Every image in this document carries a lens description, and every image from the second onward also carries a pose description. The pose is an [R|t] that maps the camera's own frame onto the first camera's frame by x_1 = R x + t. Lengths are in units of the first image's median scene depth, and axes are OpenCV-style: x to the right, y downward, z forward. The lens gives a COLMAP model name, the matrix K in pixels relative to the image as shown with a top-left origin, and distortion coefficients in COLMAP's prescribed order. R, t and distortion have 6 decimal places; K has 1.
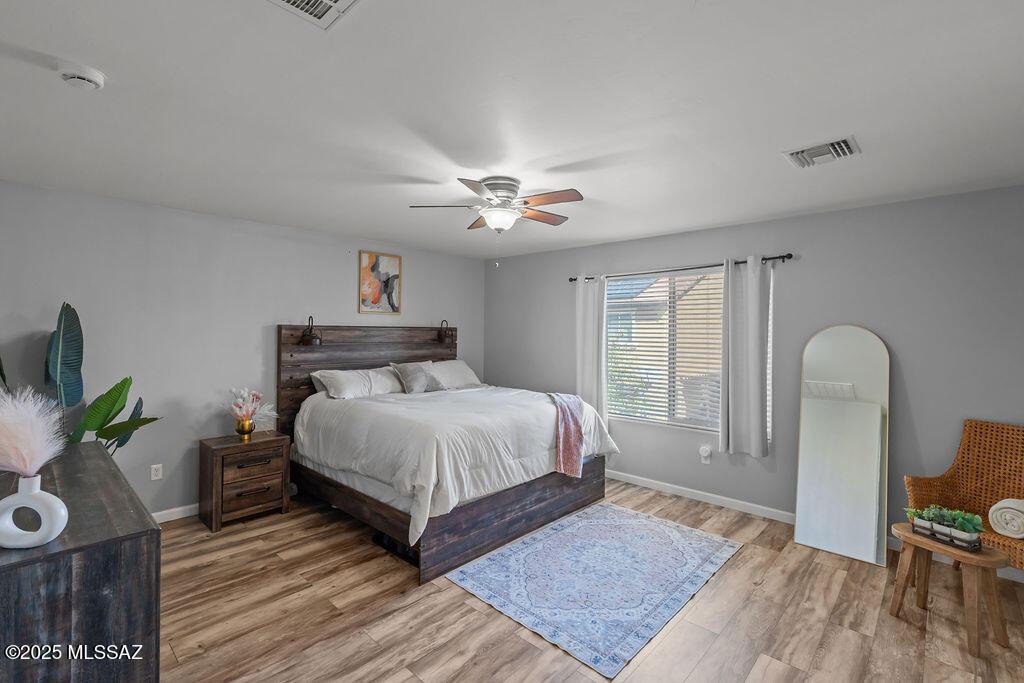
lens RADIAL K [[464.5, 0, 513.8], [0, 464.5, 325.6], [0, 0, 1]] dist [-0.002371, -0.000534]
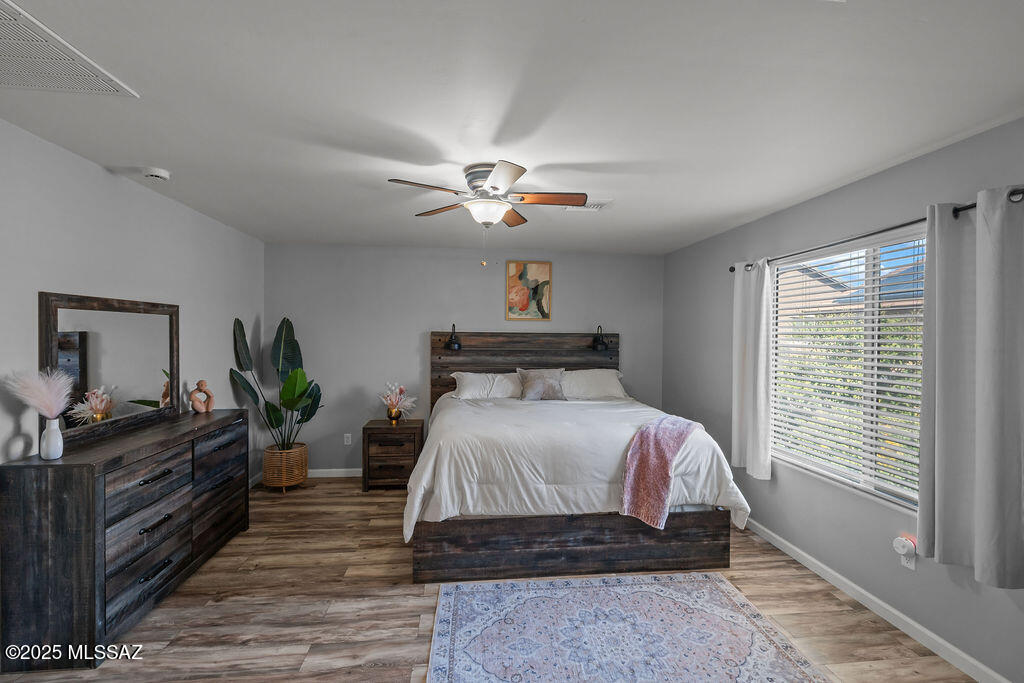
lens RADIAL K [[457.9, 0, 513.4], [0, 457.9, 338.0], [0, 0, 1]] dist [-0.002952, -0.000212]
pose [[0.757366, 0.003059, -0.652984, 0.481332], [0.004235, 0.999945, 0.009596, 0.005186], [0.652977, -0.010034, 0.757311, 0.294403]]
